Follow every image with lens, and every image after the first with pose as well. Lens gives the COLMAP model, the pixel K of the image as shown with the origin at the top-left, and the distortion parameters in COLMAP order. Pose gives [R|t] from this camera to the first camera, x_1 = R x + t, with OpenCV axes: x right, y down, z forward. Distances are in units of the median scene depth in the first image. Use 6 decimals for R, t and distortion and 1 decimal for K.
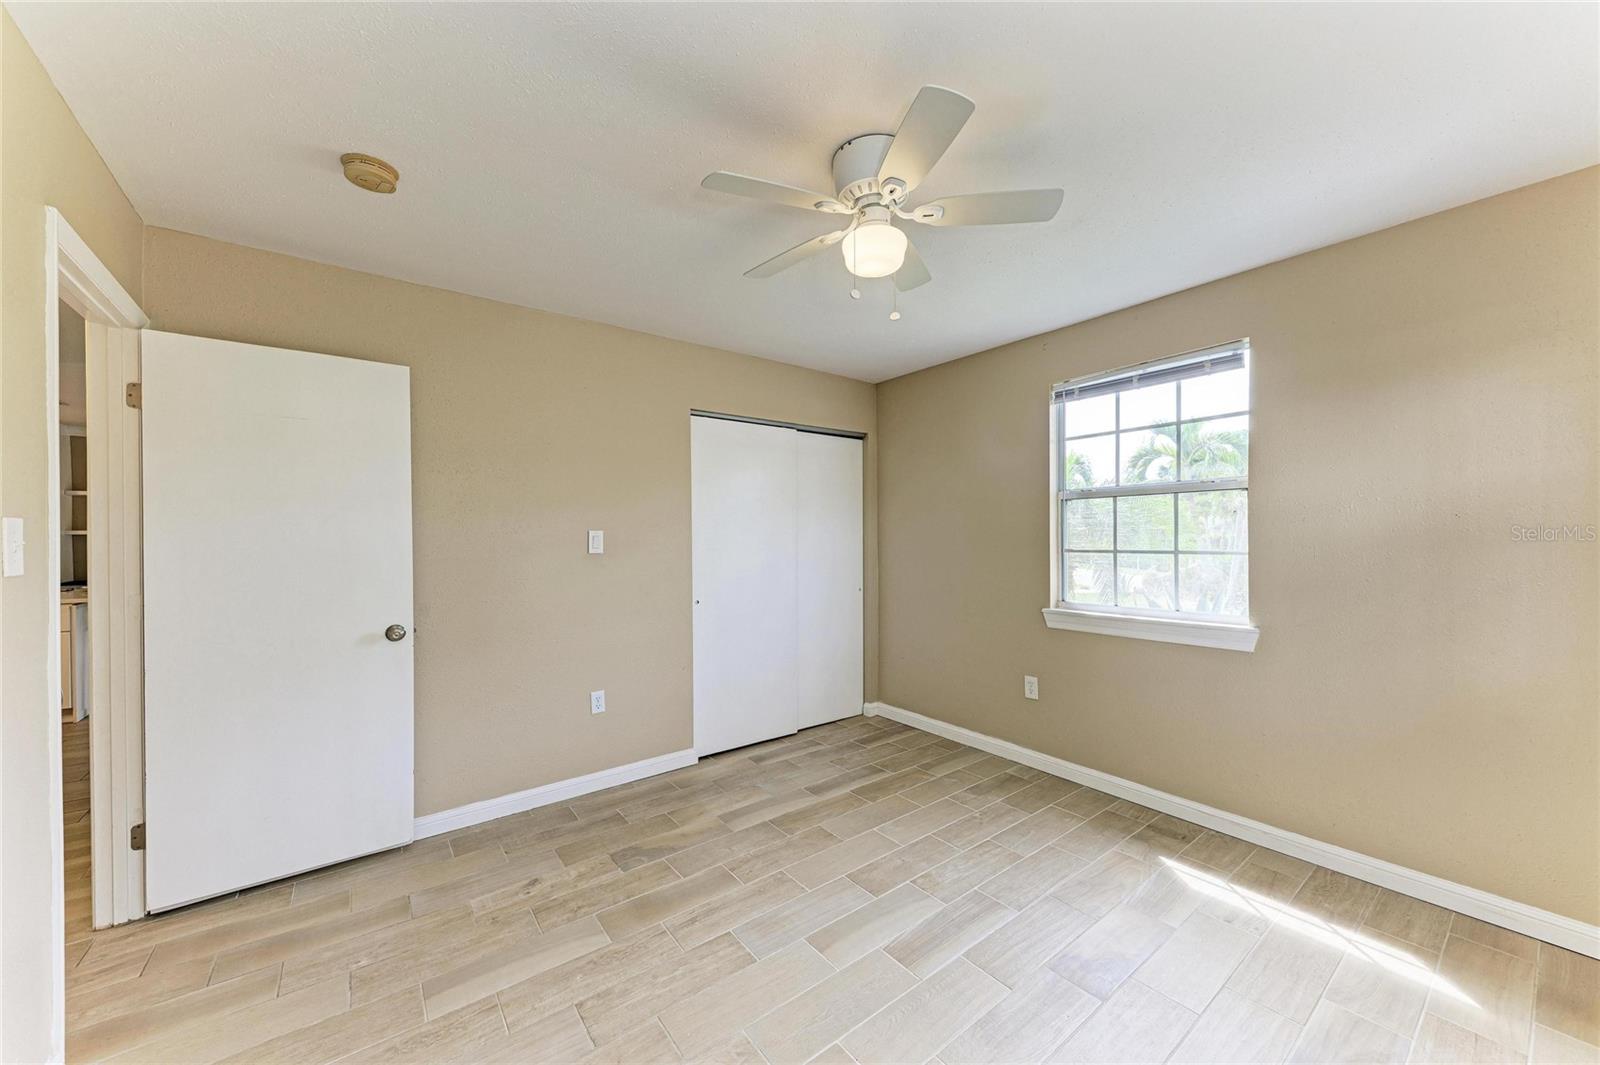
lens RADIAL K [[595.7, 0, 800.7], [0, 595.7, 539.5], [0, 0, 1]] dist [-0.000307, -0.000174]
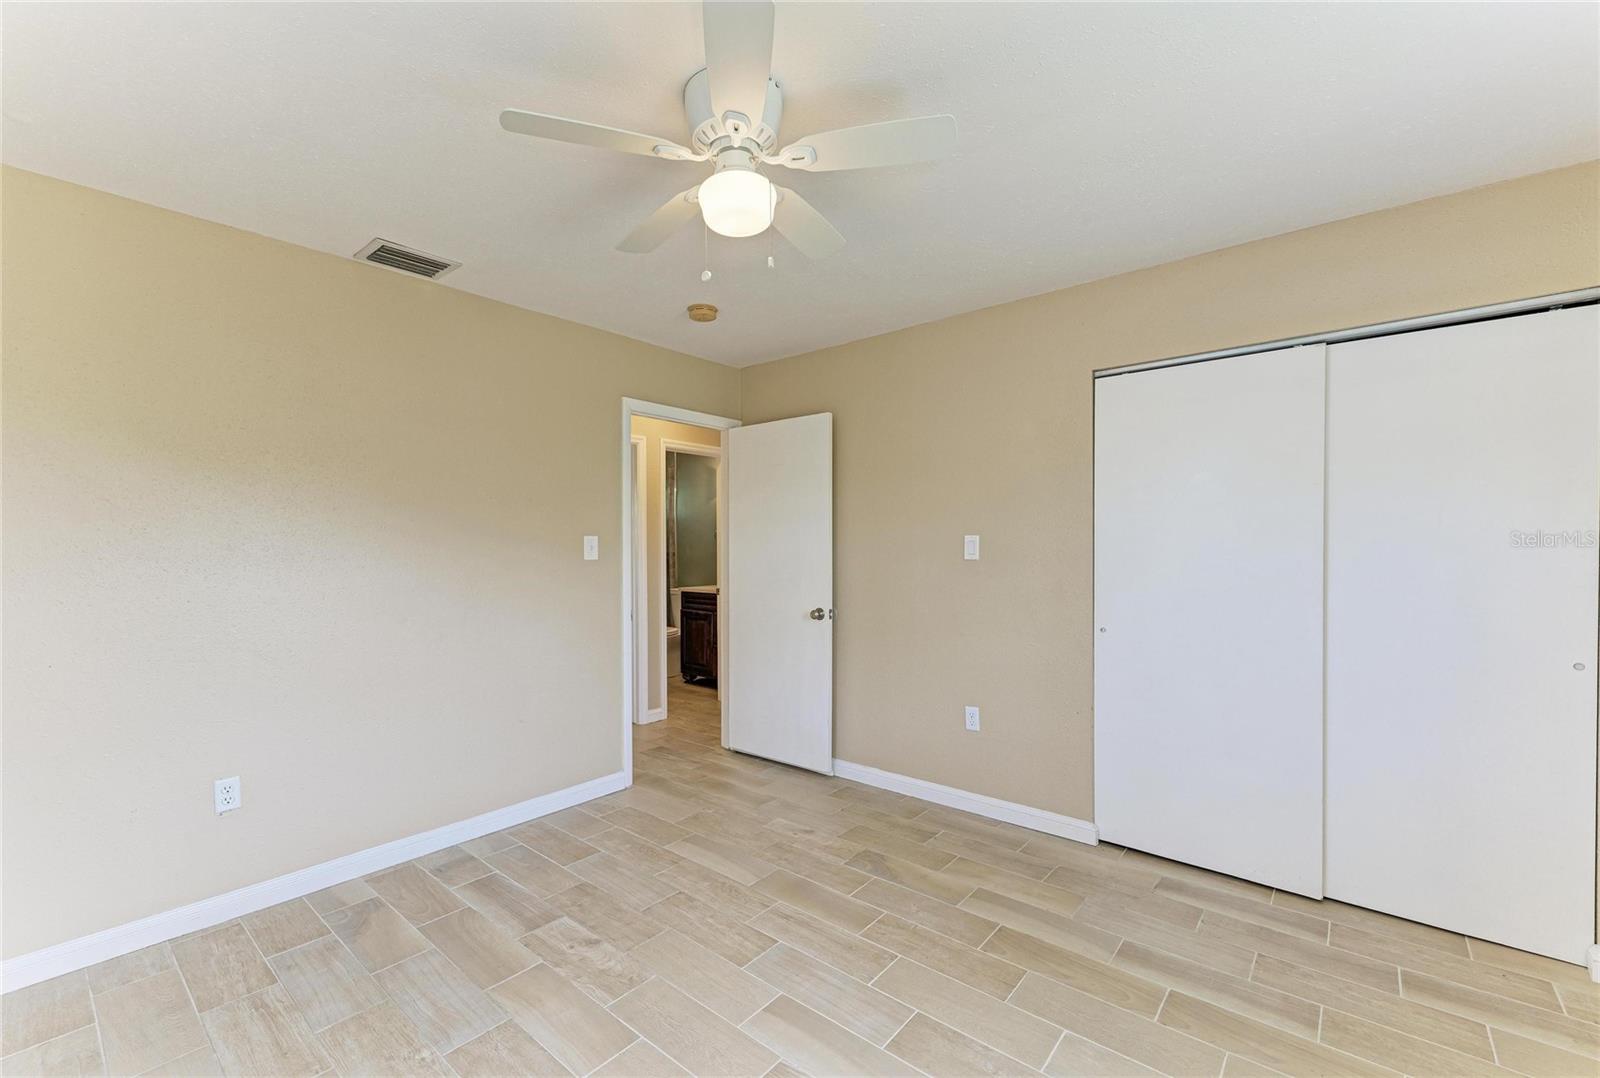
lens RADIAL K [[658.9, 0, 800.5], [0, 658.9, 547.4], [0, 0, 1]] dist [0.000306, -0.000001]
pose [[0.216288, 0.011089, -0.976267, 0.741908], [-0.004654, 0.999936, 0.010326, -0.007179], [0.976319, 0.002310, 0.216325, 0.621348]]
